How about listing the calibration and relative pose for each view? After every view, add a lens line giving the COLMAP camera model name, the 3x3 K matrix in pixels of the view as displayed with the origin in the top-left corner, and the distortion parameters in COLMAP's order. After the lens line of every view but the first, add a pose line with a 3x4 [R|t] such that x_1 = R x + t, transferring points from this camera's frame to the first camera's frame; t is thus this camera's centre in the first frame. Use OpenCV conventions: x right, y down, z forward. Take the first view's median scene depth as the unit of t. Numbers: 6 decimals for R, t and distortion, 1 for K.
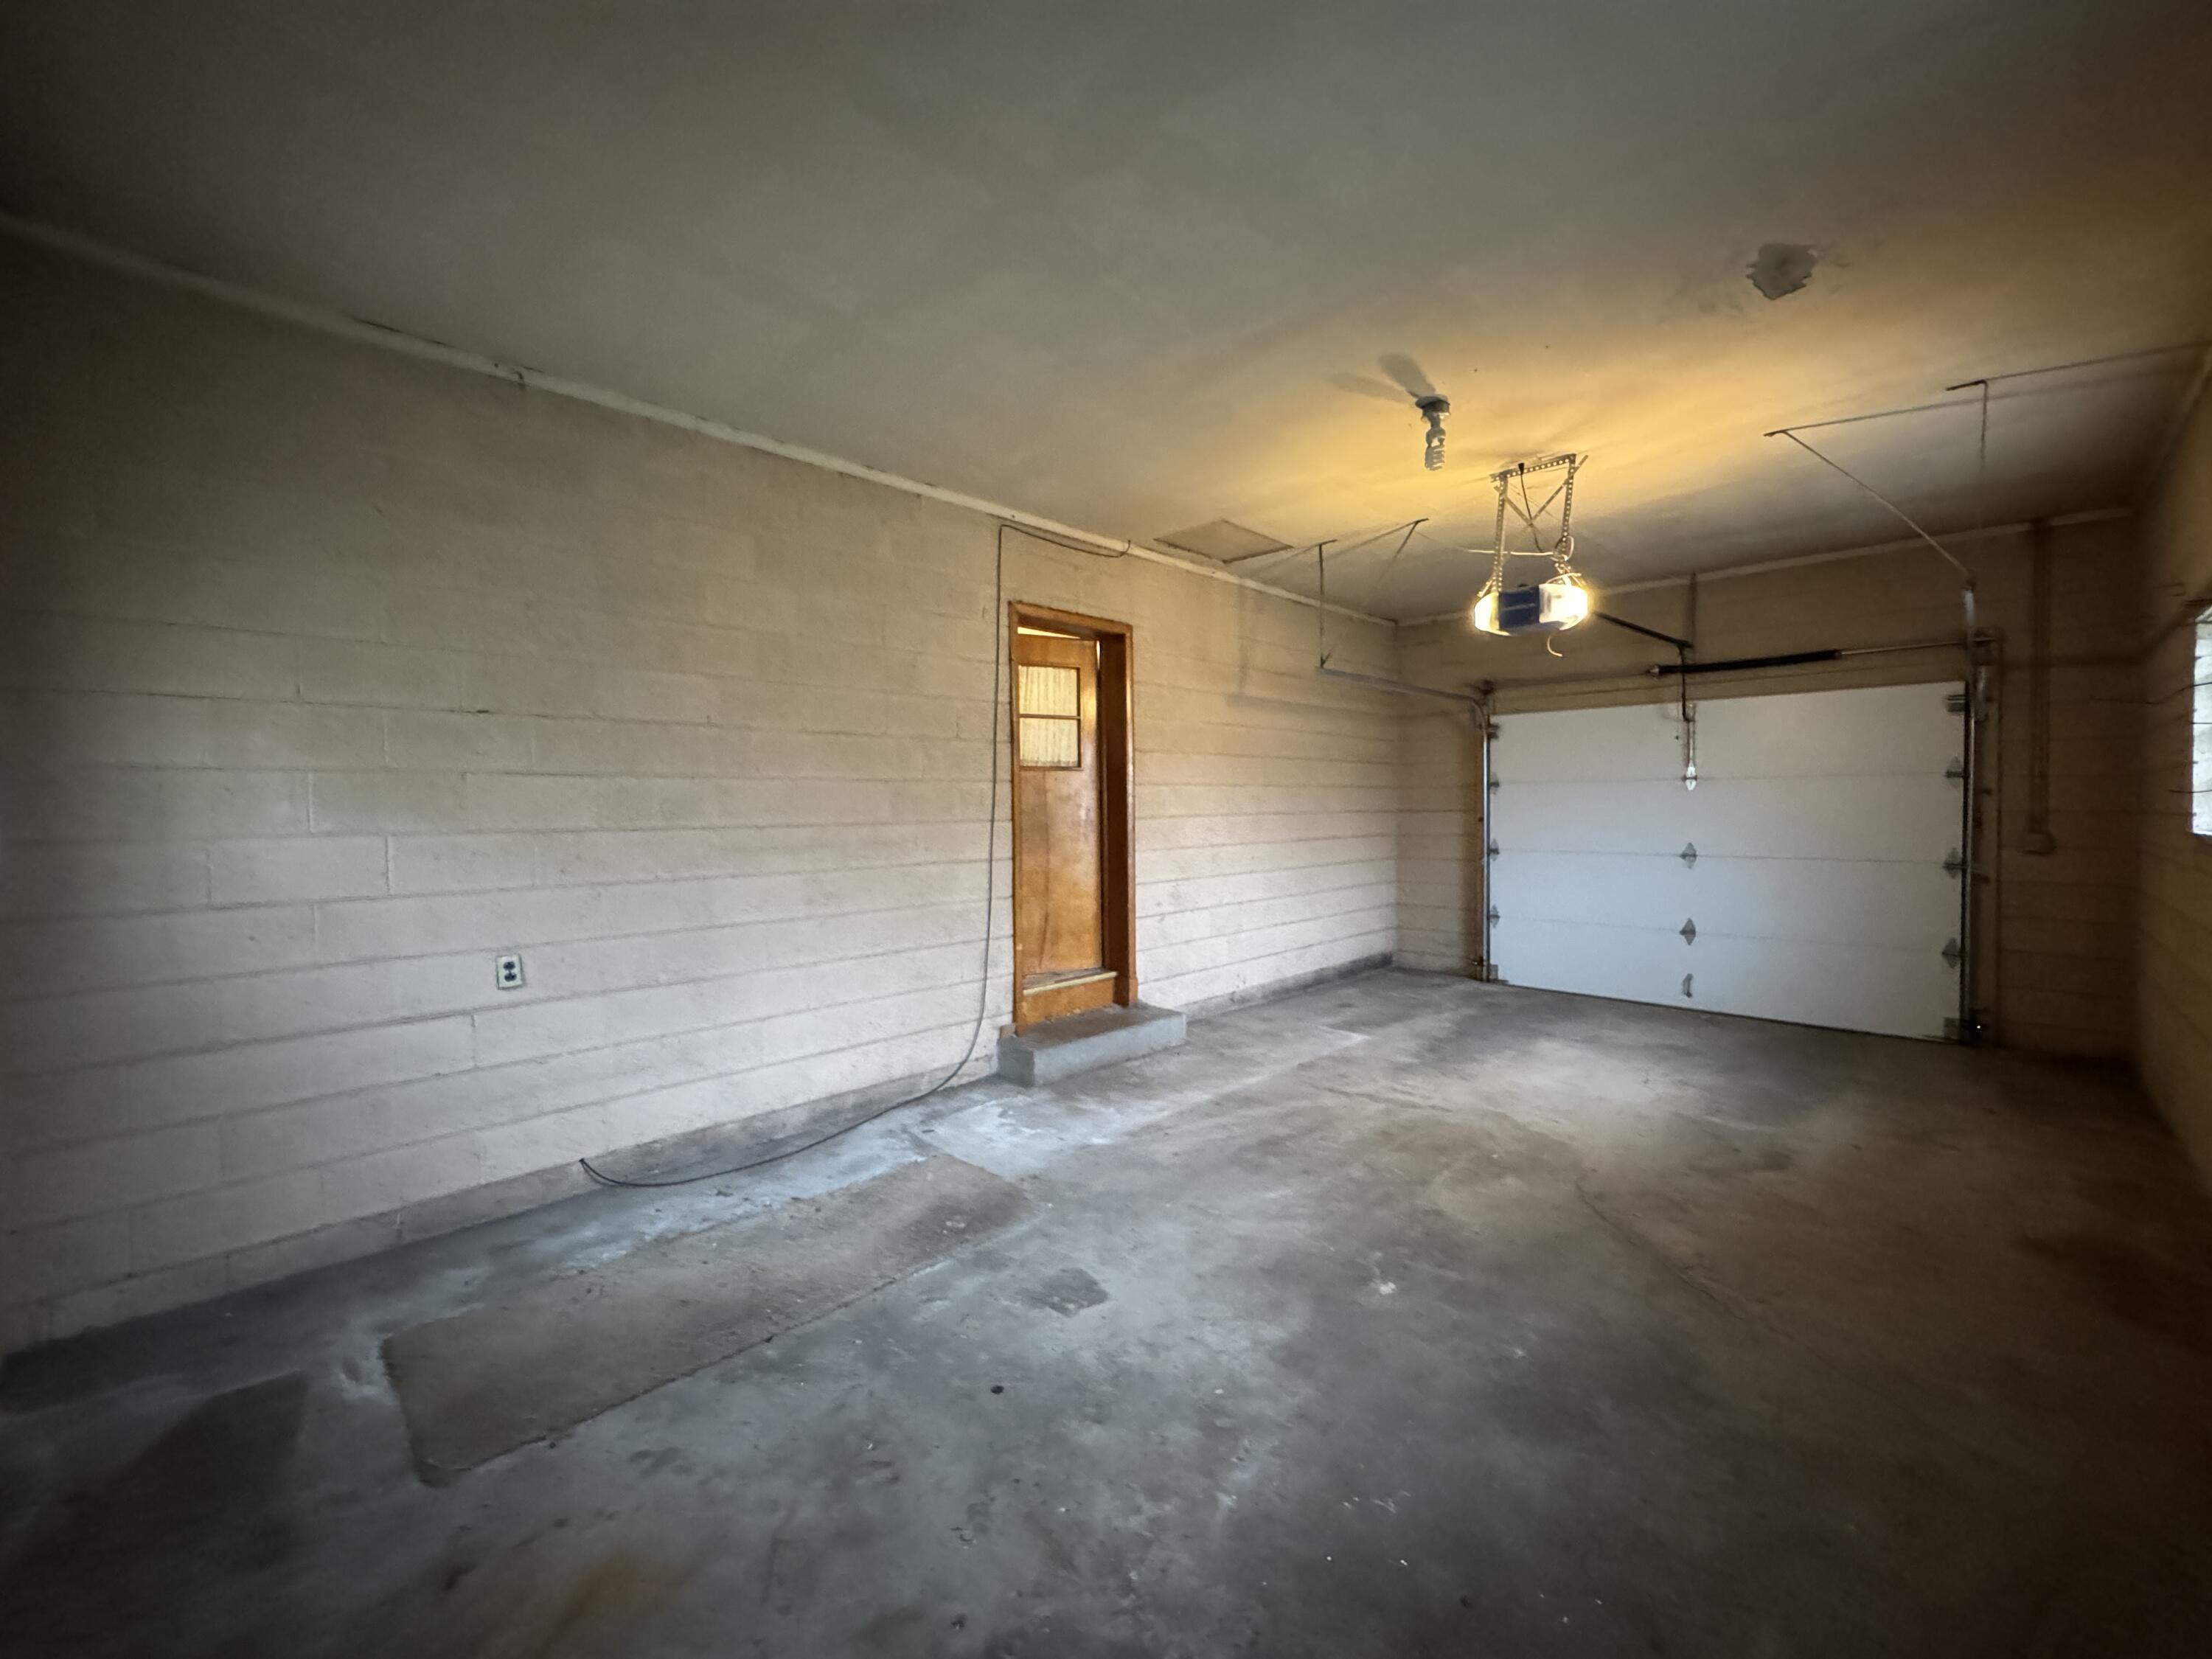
lens RADIAL K [[882.7, 0, 1106.0], [0, 882.7, 829.5], [0, 0, 1]] dist [-0.002528, 0.000073]
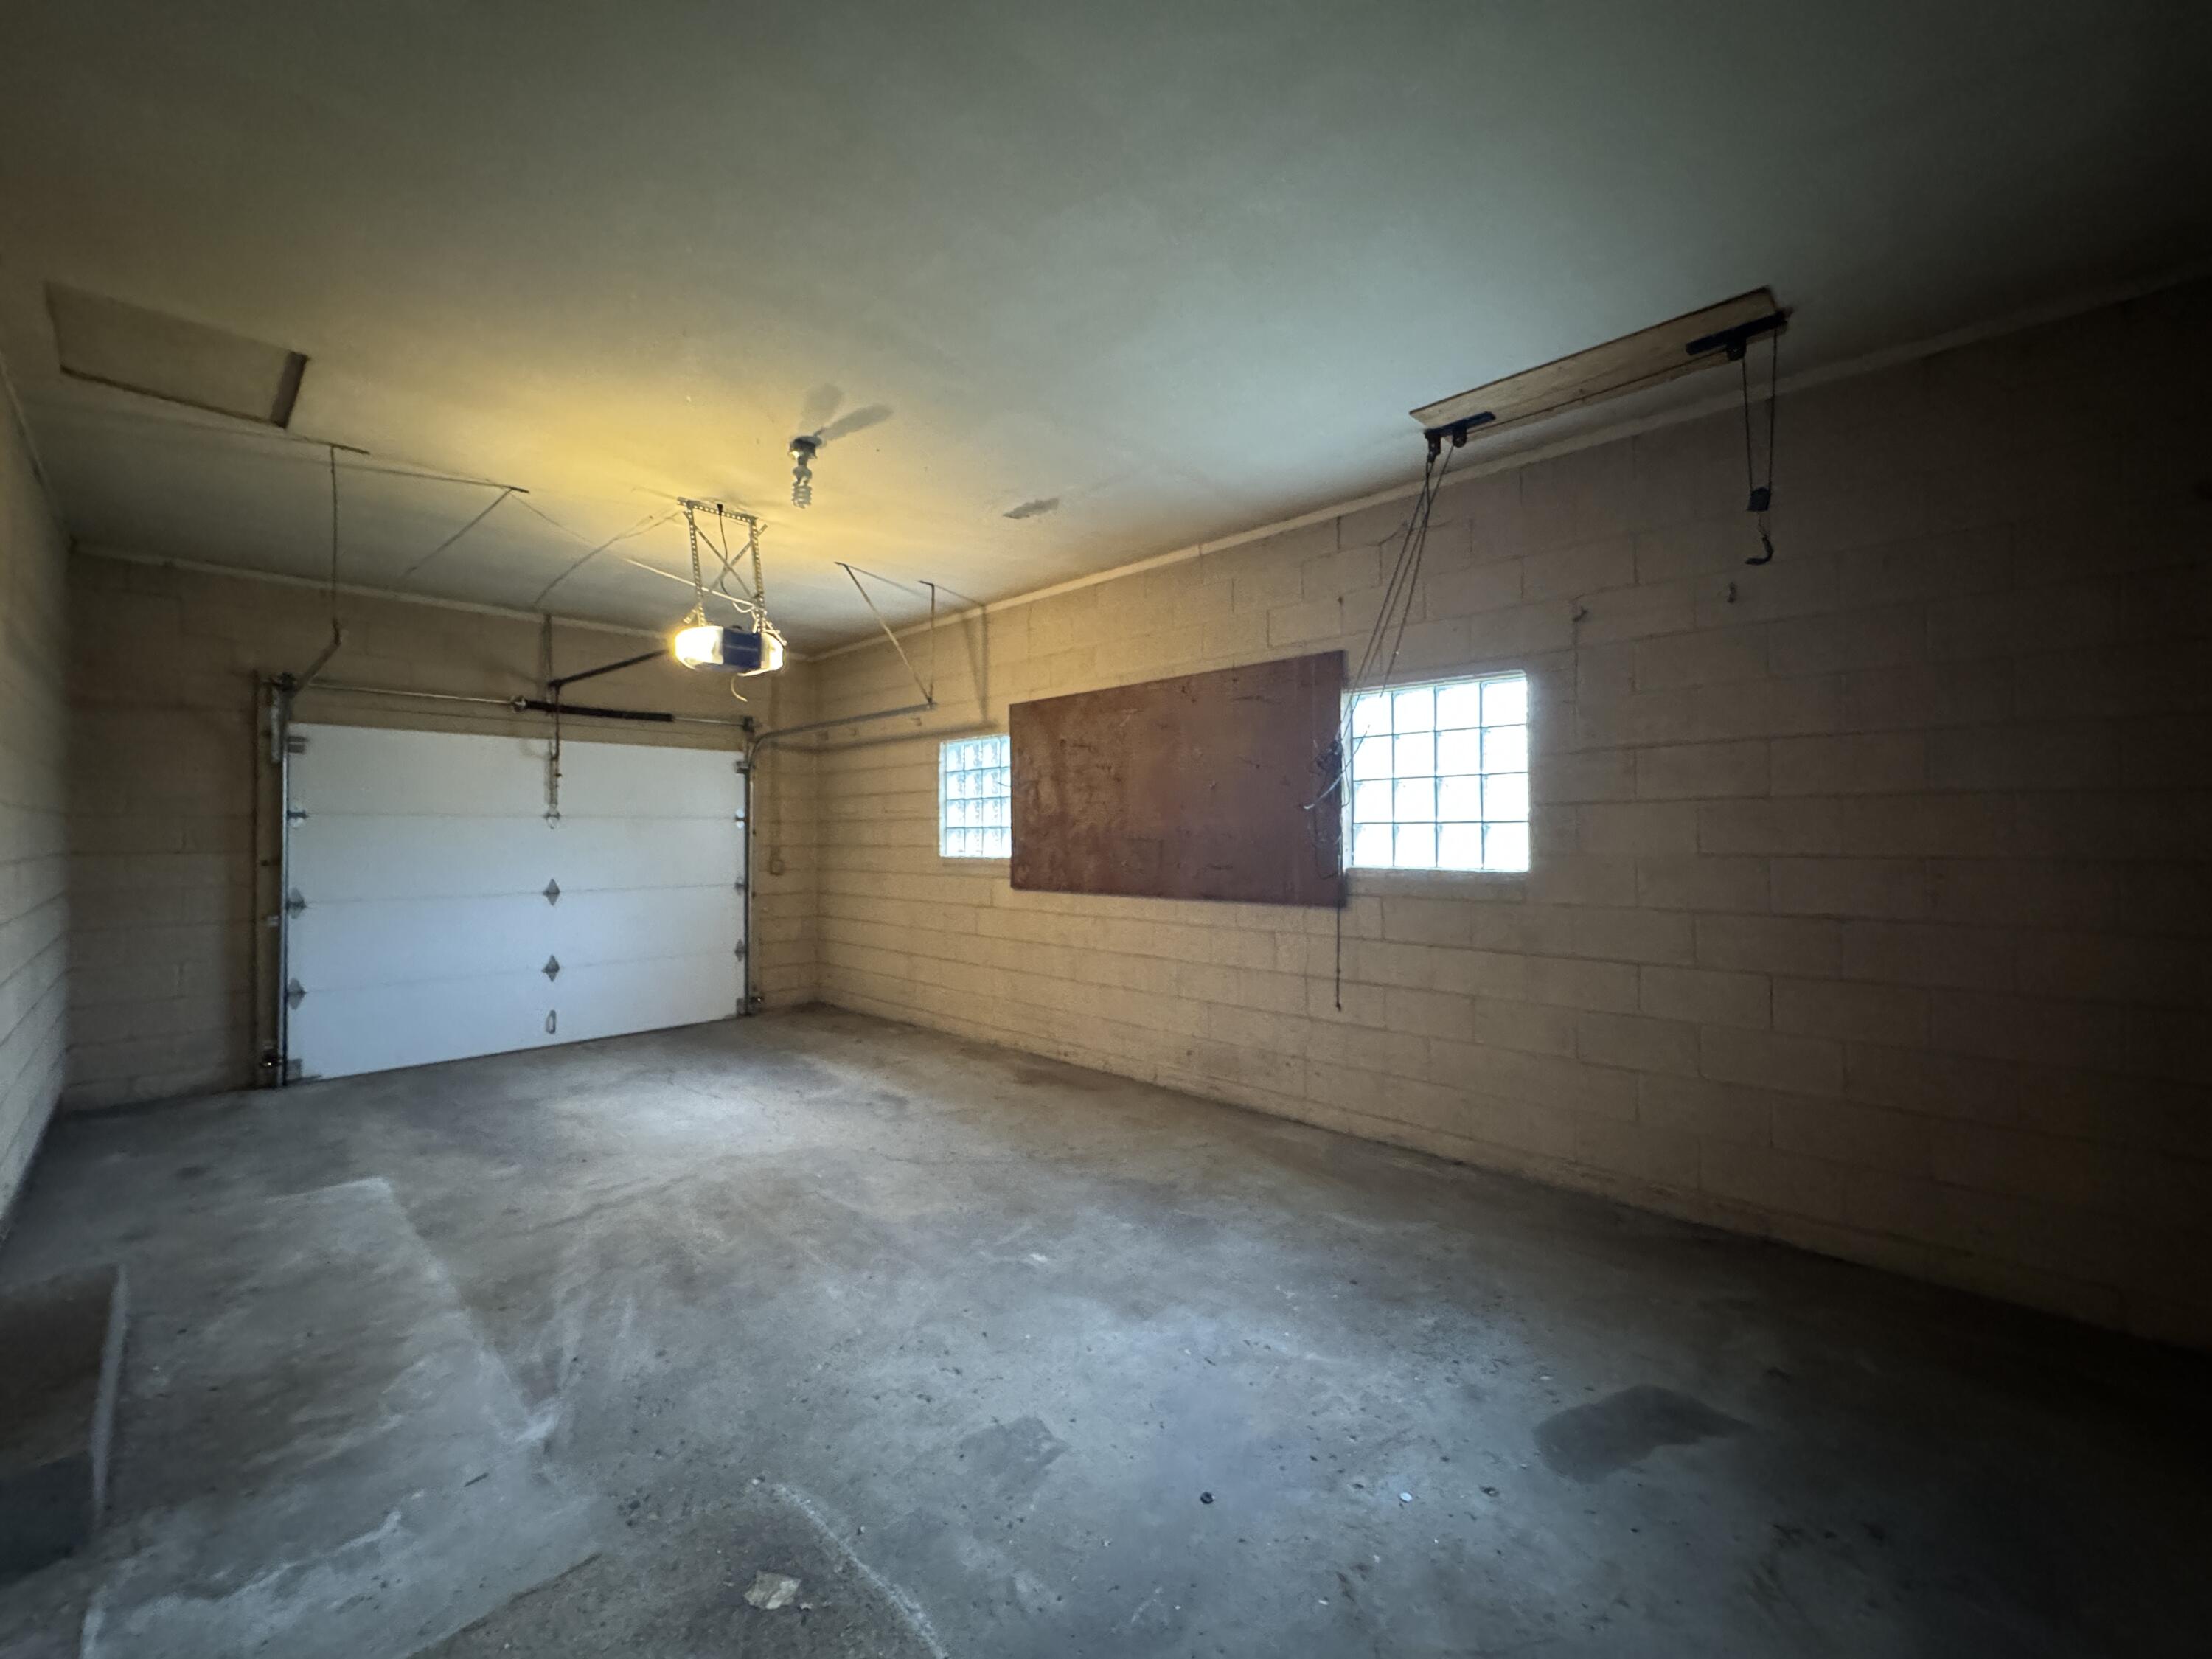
lens RADIAL K [[882.7, 0, 1106.0], [0, 882.7, 829.5], [0, 0, 1]] dist [-0.002528, 0.000073]
pose [[-0.009378, 0.012477, 0.999878, -0.511416], [0.030661, 0.999456, -0.012184, -0.015106], [-0.999486, 0.030543, -0.009755, 0.546835]]
